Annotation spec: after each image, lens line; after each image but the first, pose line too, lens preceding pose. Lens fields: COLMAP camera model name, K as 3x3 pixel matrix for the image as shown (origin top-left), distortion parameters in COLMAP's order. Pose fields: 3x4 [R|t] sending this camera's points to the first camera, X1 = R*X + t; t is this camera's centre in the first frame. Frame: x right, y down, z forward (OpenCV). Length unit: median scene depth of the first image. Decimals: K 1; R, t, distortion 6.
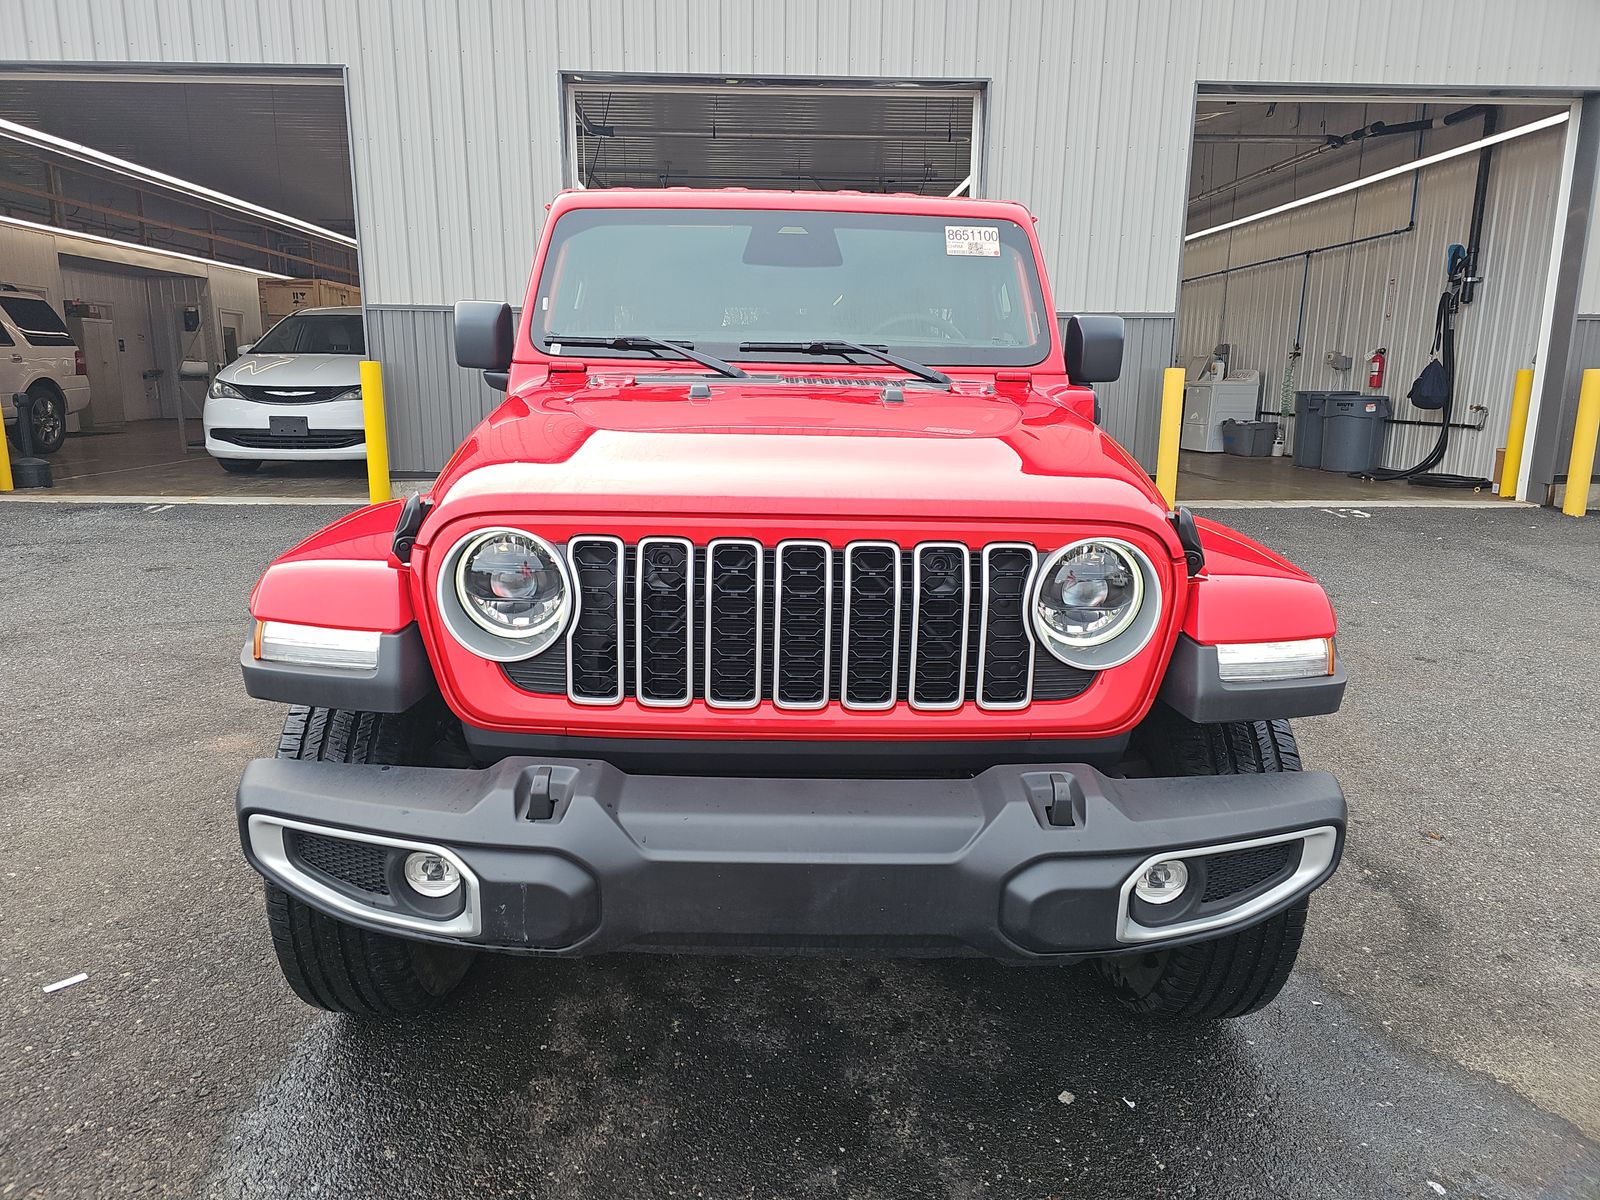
lens RADIAL K [[1081.8, 0, 788.5], [0, 1081.8, 603.7], [0, 0, 1]] dist [0.041849, -0.028032]
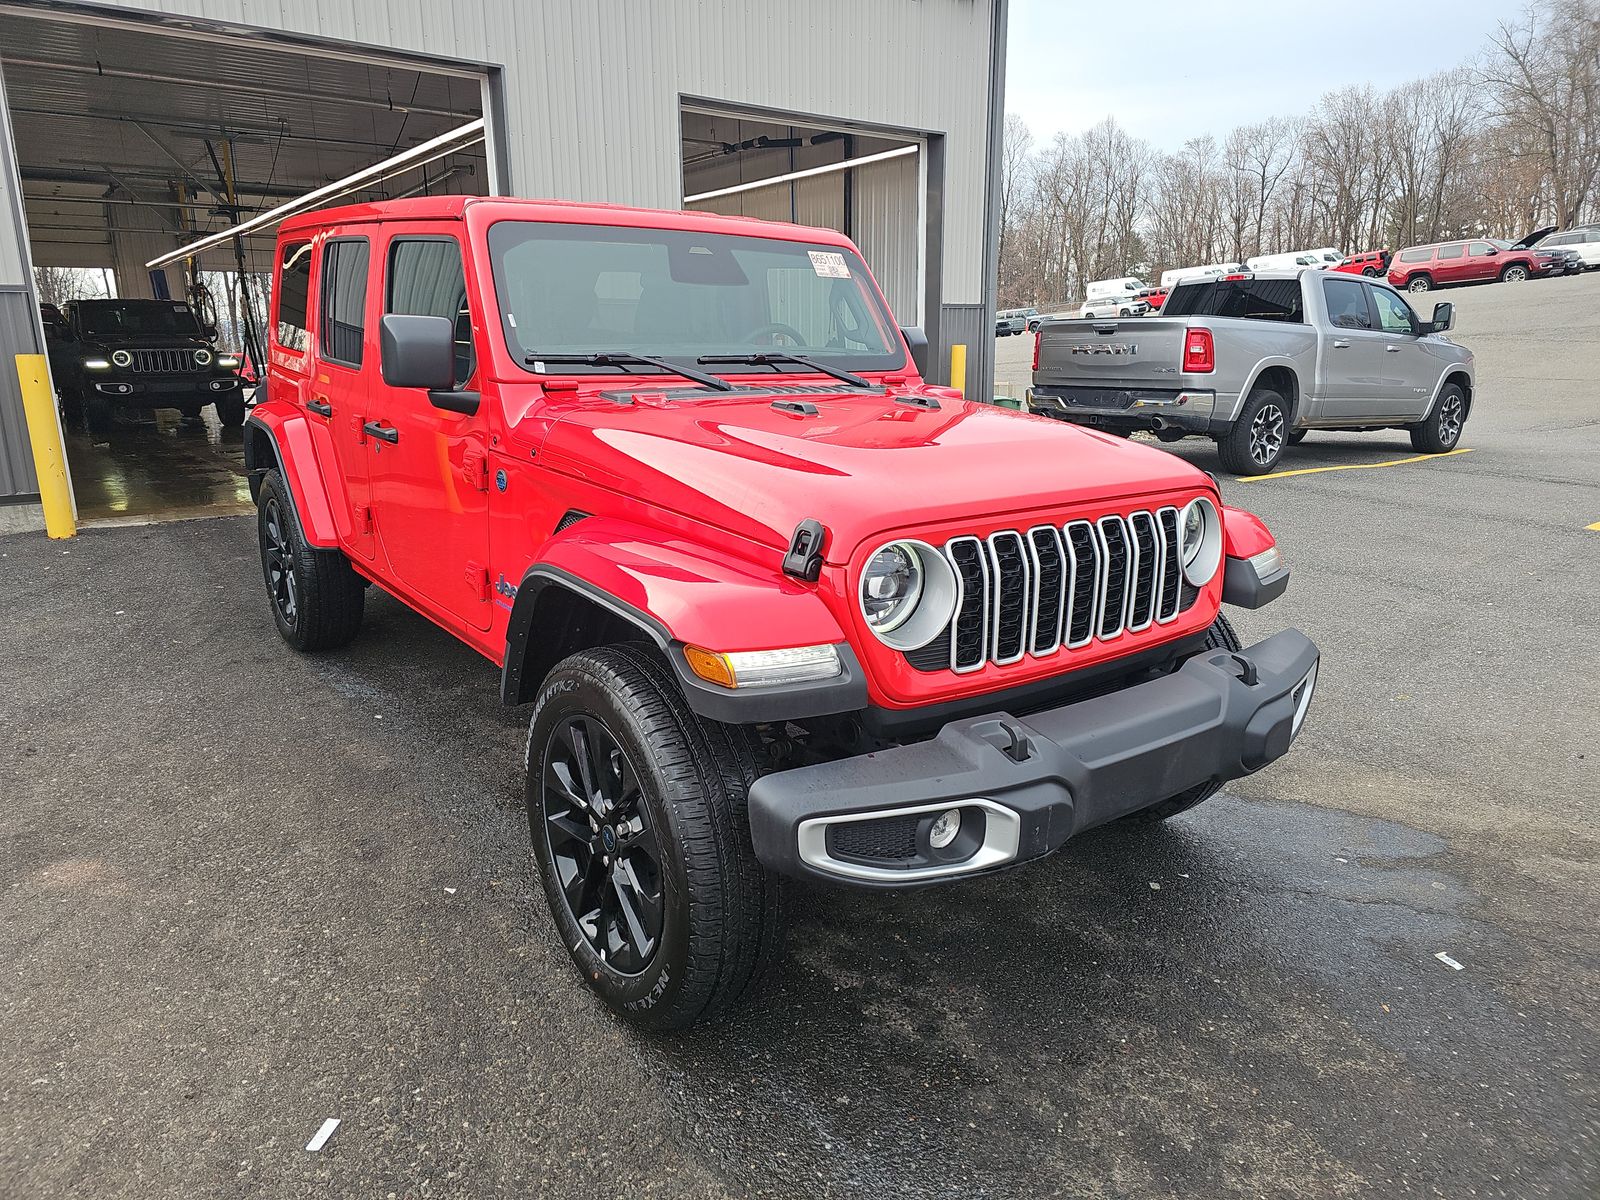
lens RADIAL K [[1081.8, 0, 806.2], [0, 1081.8, 602.9], [0, 0, 1]] dist [0.041849, -0.028032]
pose [[0.805214, -0.153954, 0.572651, -0.618925], [0.137526, 0.987863, 0.072203, -0.060279], [-0.576817, 0.020615, 0.816613, 0.055210]]
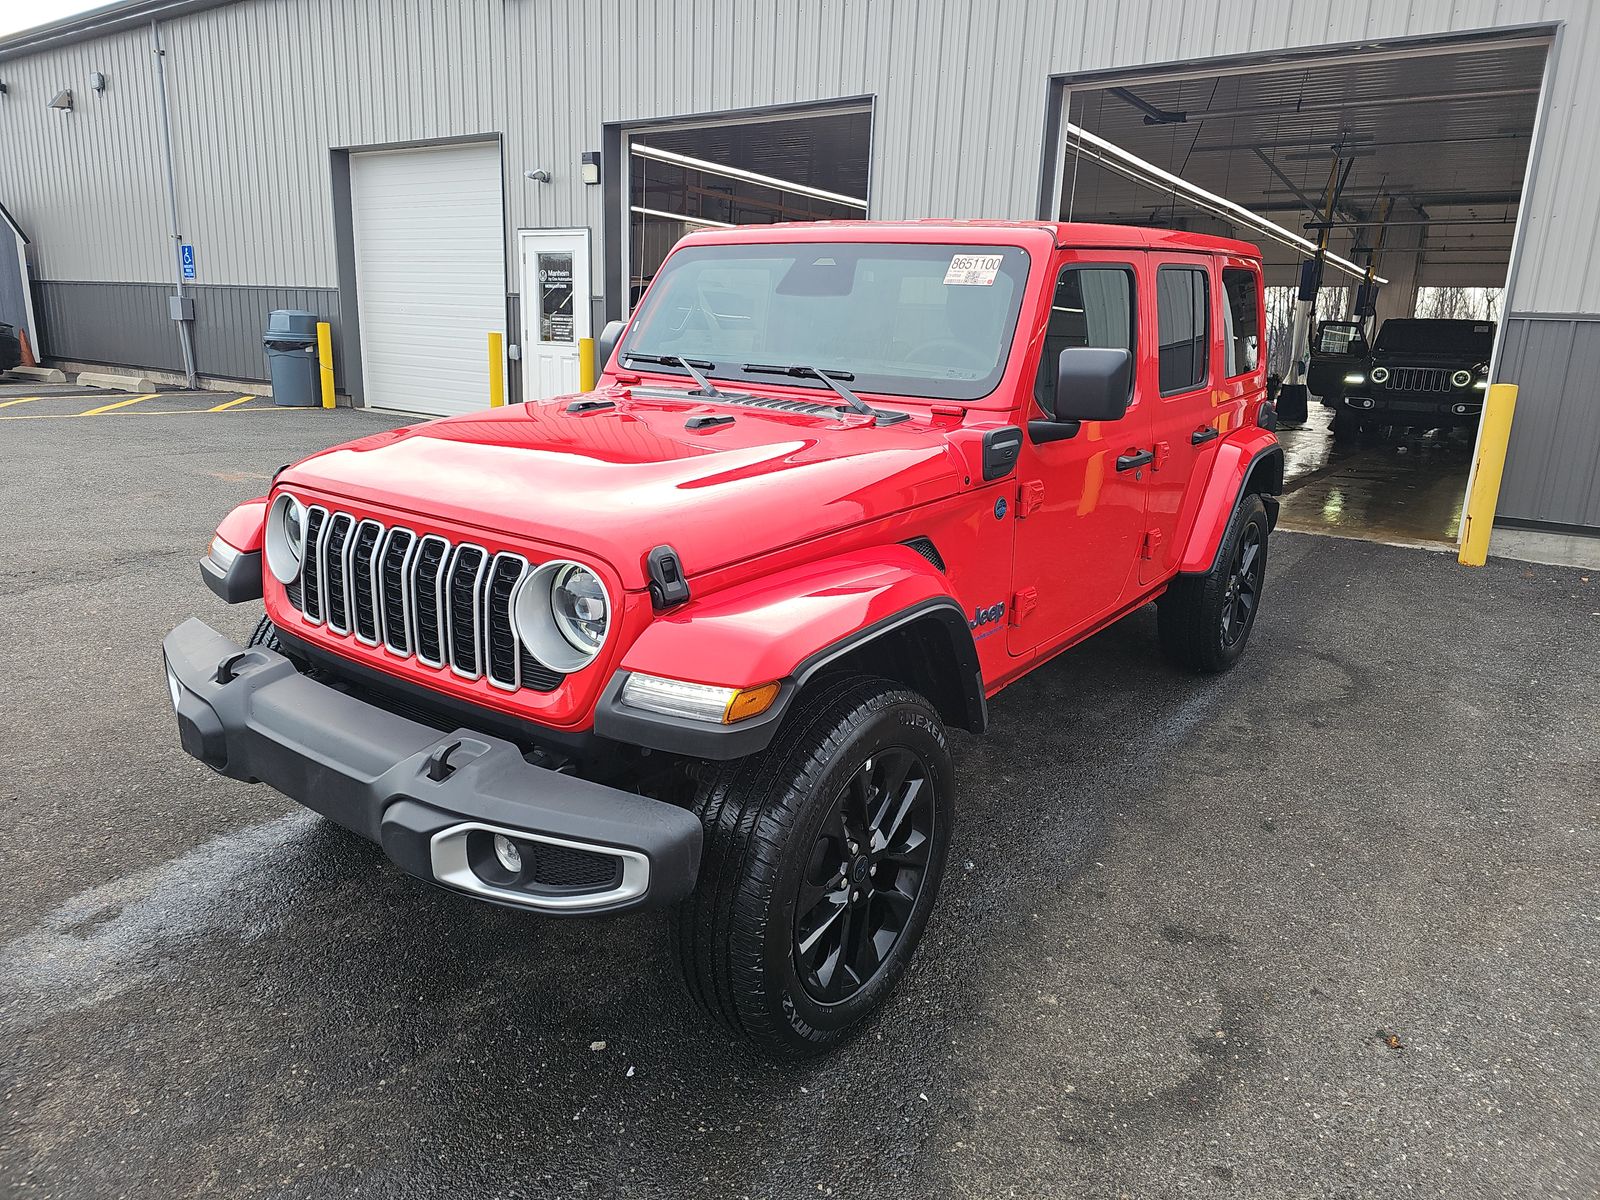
lens RADIAL K [[1081.8, 0, 794.8], [0, 1081.8, 594.8], [0, 0, 1]] dist [0.041849, -0.028032]
pose [[0.793627, 0.166131, -0.585284, 0.702892], [-0.159778, 0.985142, 0.062974, -0.082174], [0.587050, 0.043538, 0.808379, 0.123261]]
